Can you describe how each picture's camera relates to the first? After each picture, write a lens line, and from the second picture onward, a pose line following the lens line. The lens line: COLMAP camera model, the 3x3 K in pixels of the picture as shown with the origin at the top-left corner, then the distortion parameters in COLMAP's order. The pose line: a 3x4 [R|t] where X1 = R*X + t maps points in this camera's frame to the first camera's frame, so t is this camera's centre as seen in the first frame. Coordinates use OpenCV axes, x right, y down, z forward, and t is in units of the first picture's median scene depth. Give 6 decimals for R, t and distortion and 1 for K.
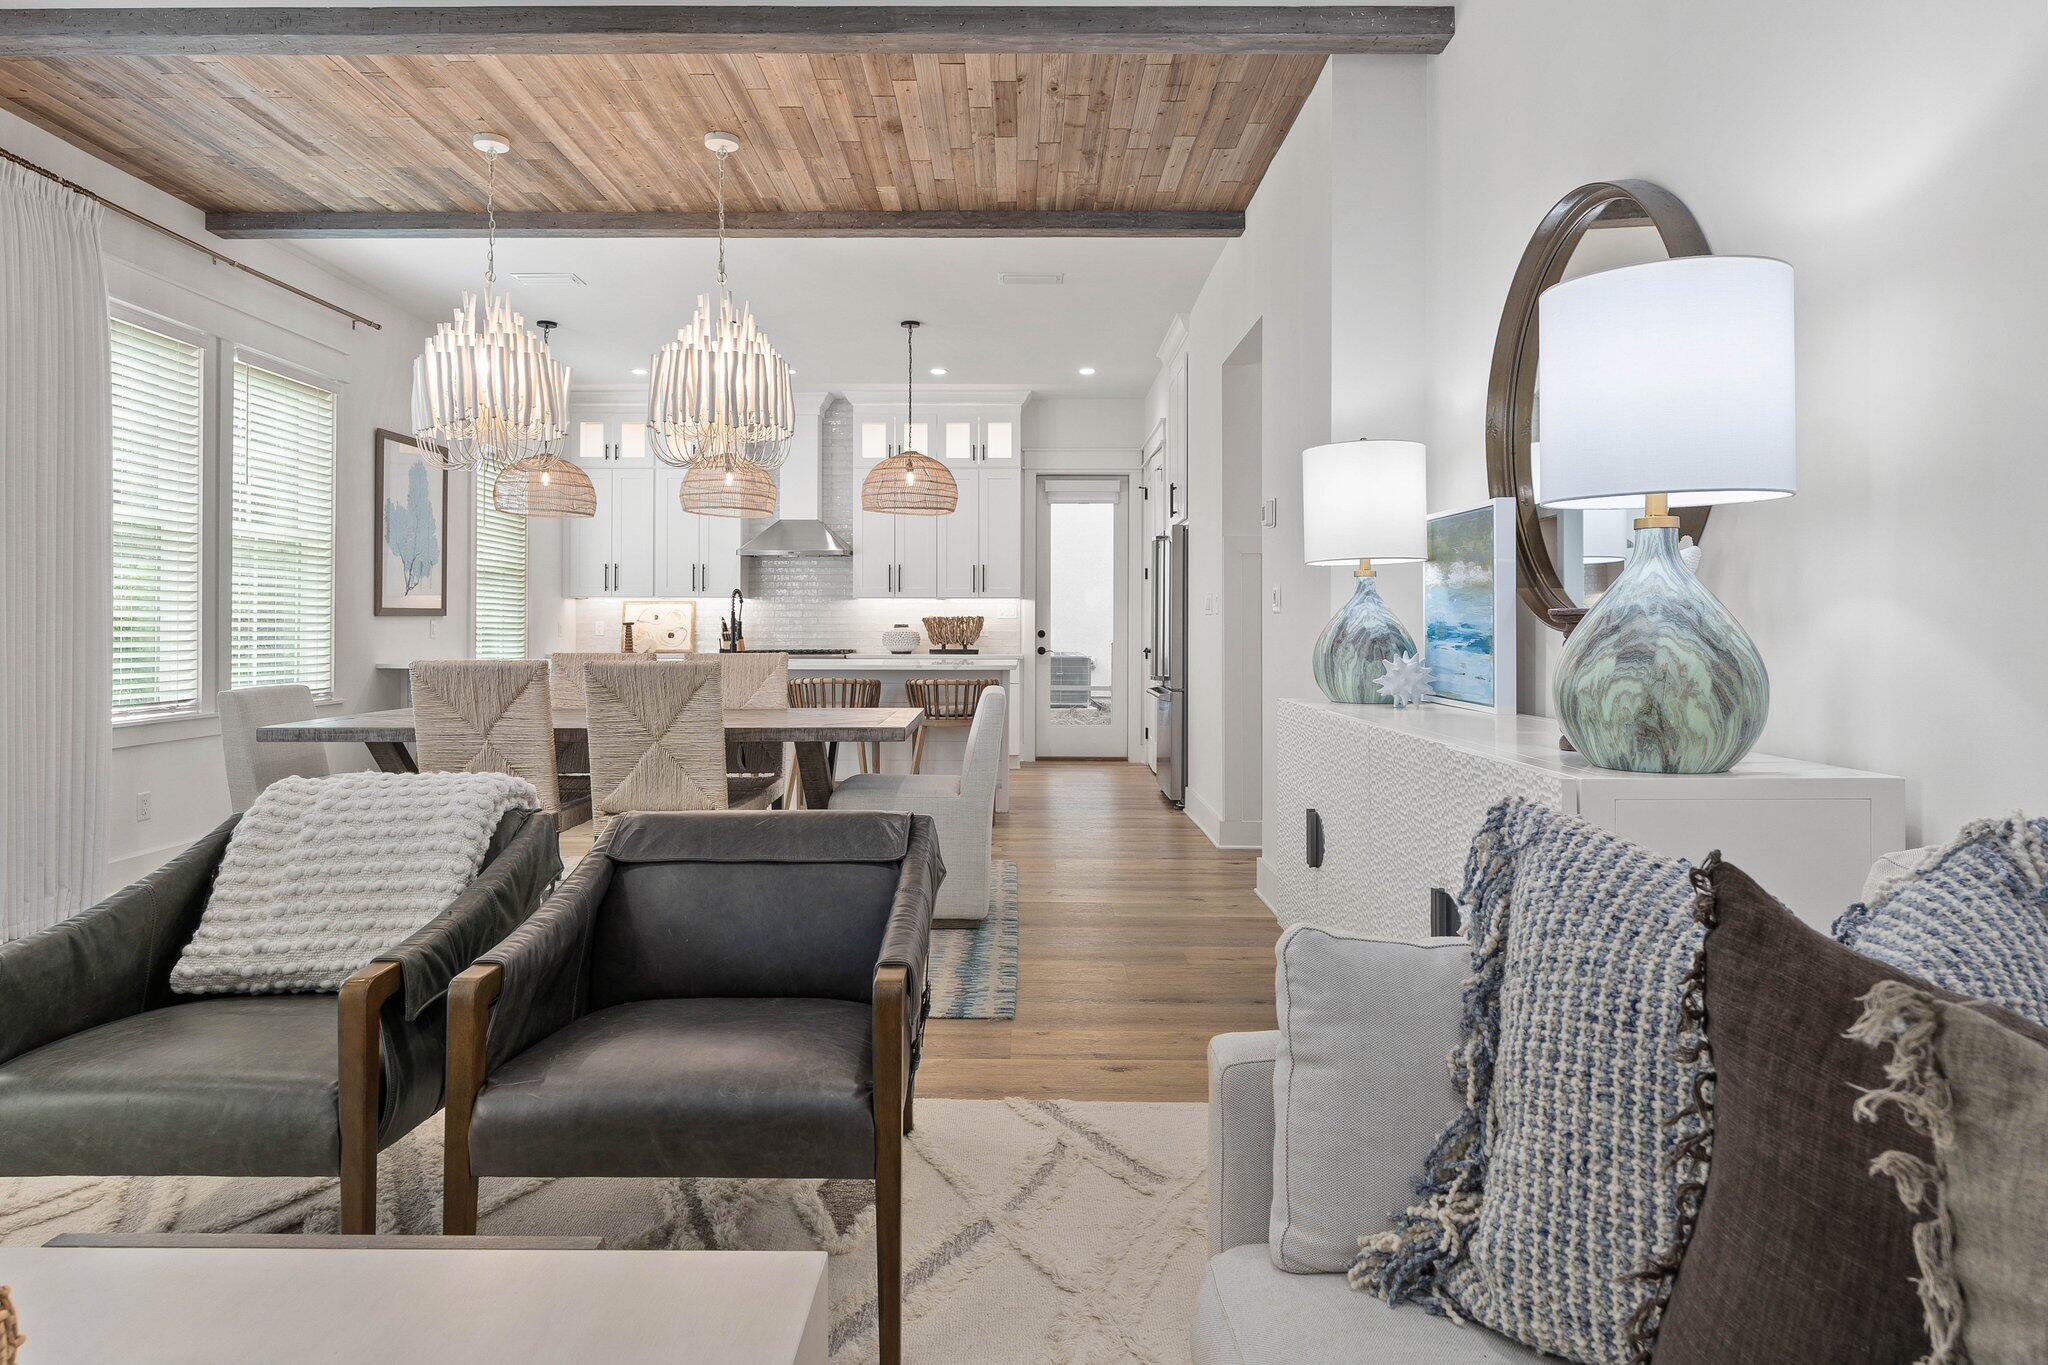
lens RADIAL K [[1224.1, 0, 1024.9], [0, 1224.1, 619.5], [0, 0, 1]] dist [-0.001040, -0.000135]
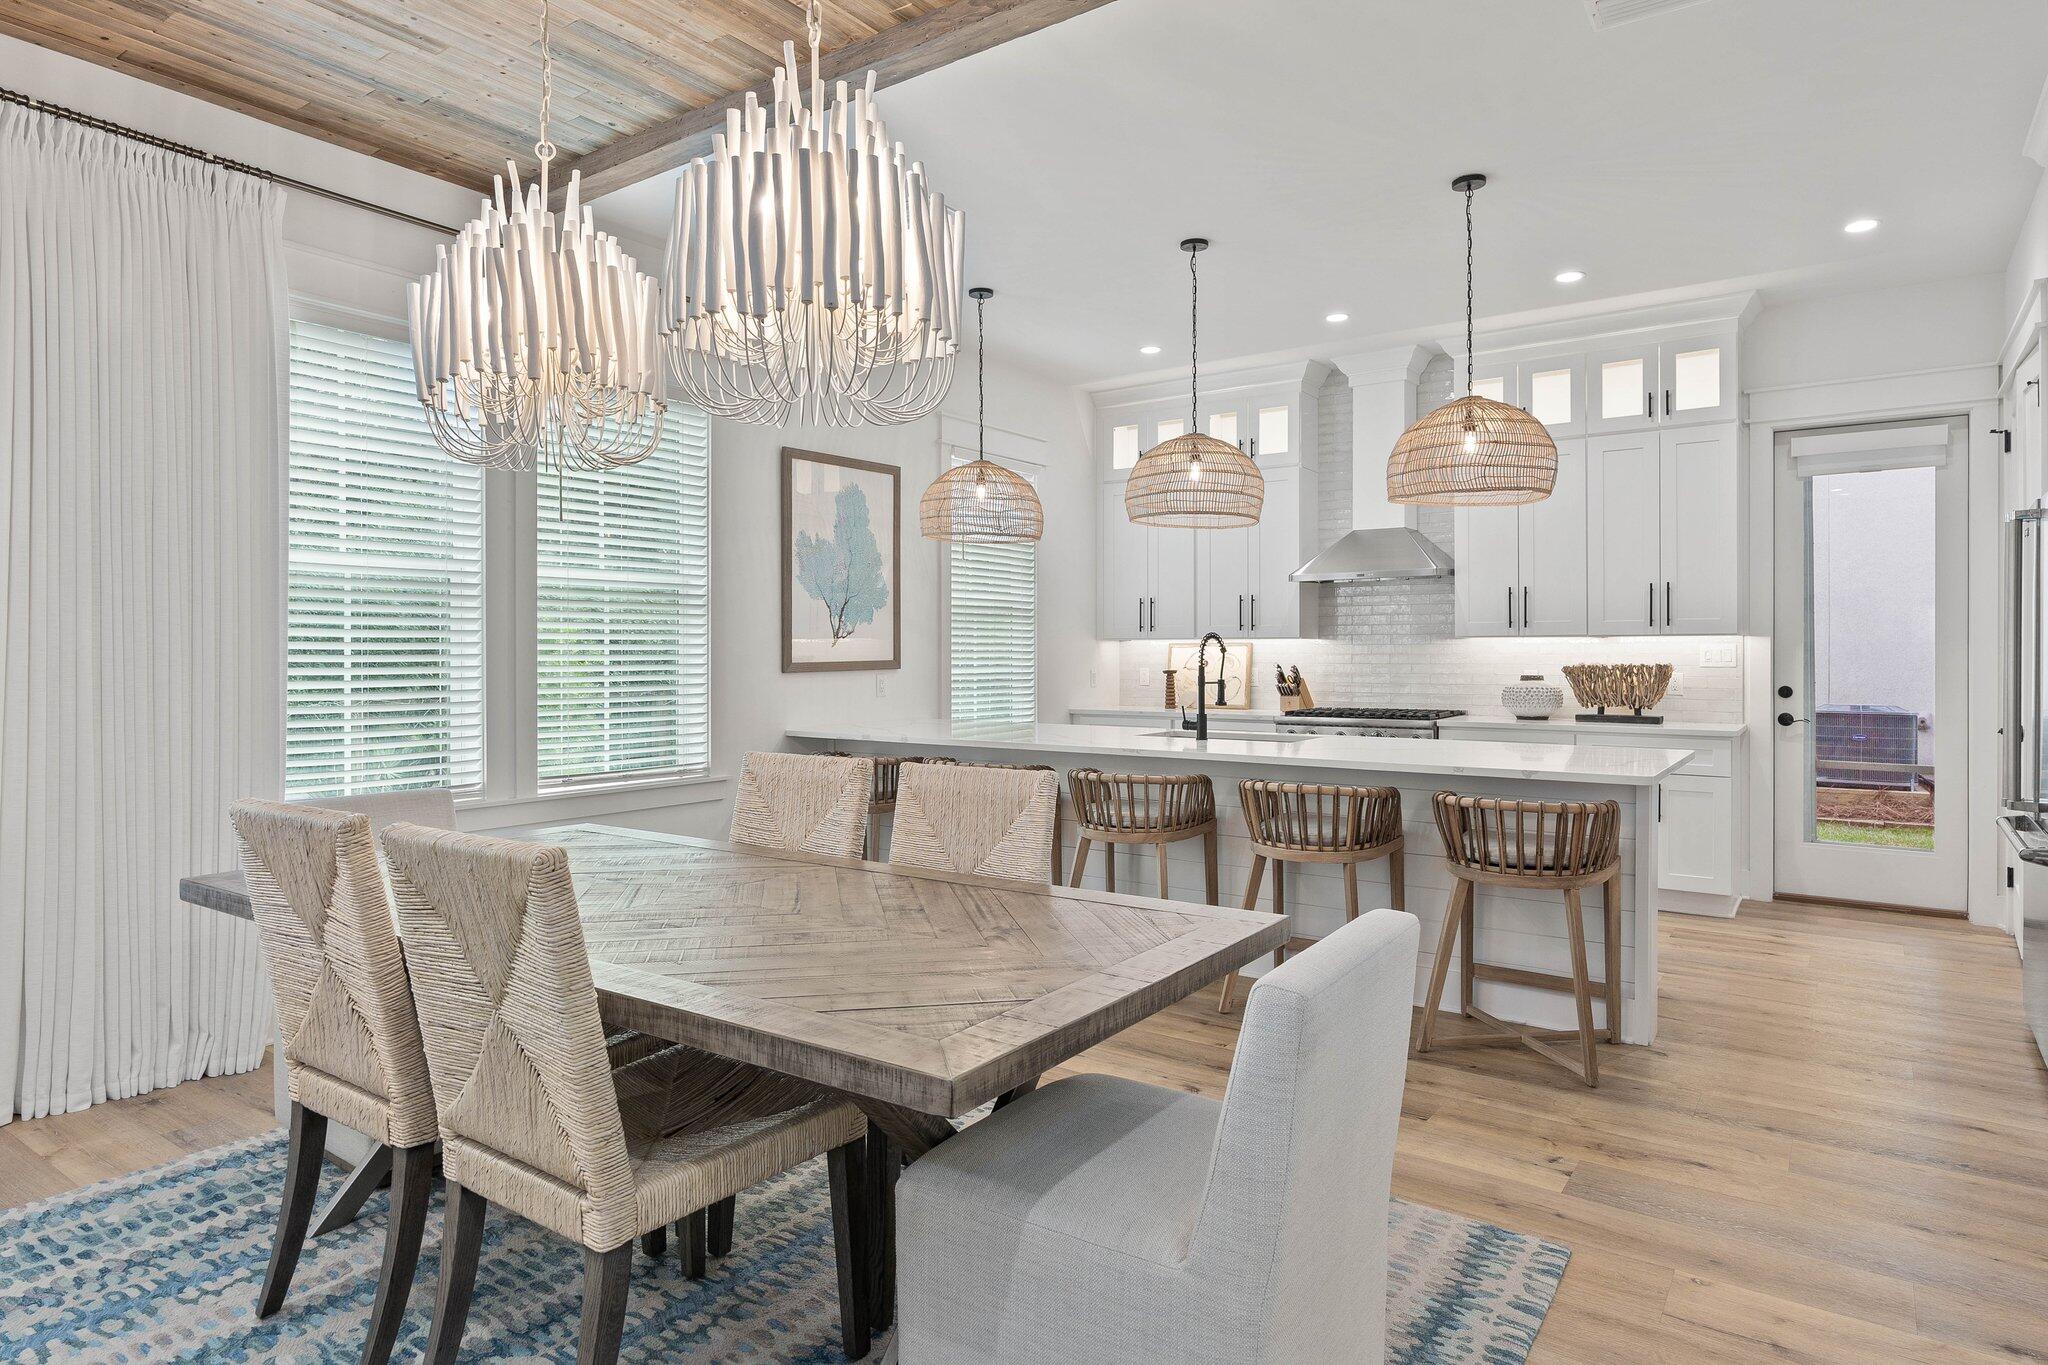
lens RADIAL K [[1161.3, 0, 1024.3], [0, 1161.3, 649.8], [0, 0, 1]] dist [-0.004599, 0.002284]
pose [[0.810065, -0.003702, -0.586329, 0.047027], [0.006963, 0.999970, 0.003306, -0.014324], [0.586299, -0.006761, 0.810066, 0.325730]]
